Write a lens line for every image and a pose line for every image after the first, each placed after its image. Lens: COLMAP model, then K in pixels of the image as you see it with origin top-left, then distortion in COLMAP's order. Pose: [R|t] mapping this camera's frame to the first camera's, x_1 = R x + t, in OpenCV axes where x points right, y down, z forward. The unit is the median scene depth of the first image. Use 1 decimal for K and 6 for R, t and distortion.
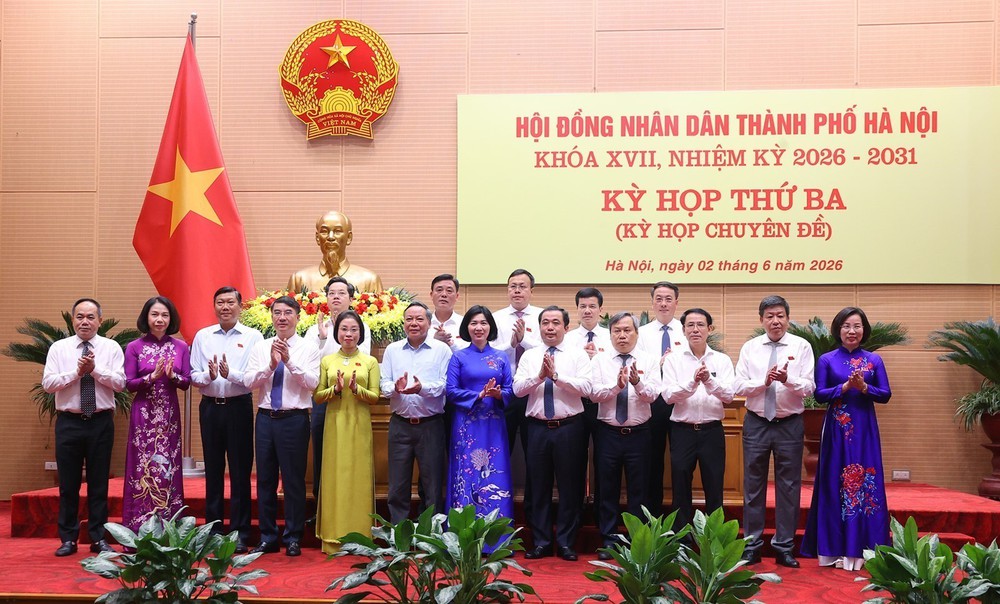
lens RADIAL K [[1459.2, 0, 461.9], [0, 1459.2, 333.5], [0, 0, 1]] dist [0.081126, 0.000000]
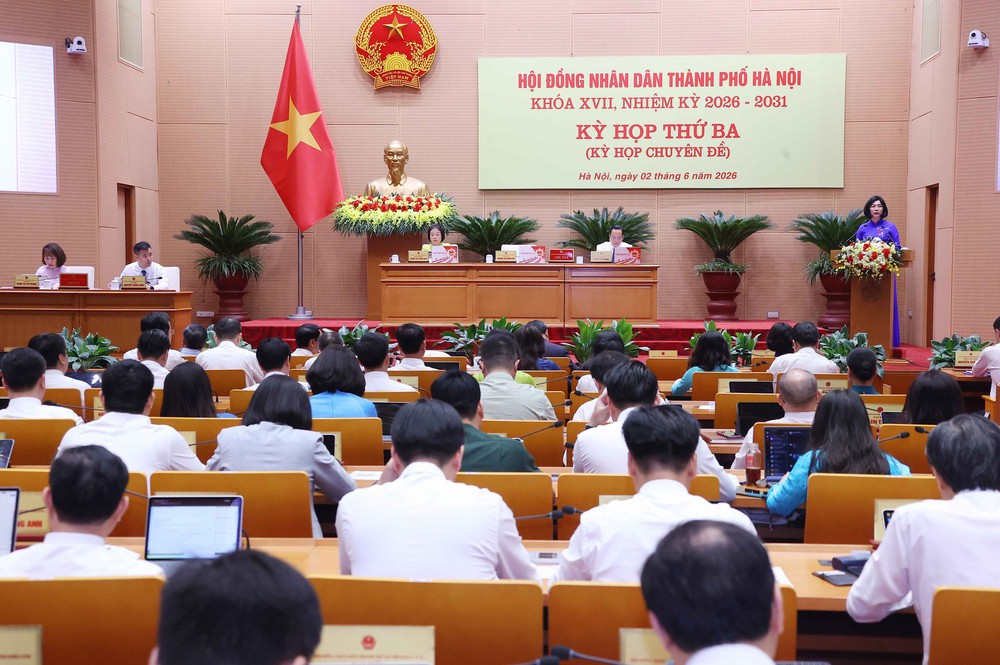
lens RADIAL K [[1716.6, 0, 496.2], [0, 1716.6, 330.1], [0, 0, 1]] dist [0.280497, 0.000000]
pose [[0.999057, -0.007595, 0.042757, -0.061694], [0.004134, 0.996749, 0.080462, -0.032143], [-0.043229, -0.080210, 0.995840, -0.752359]]
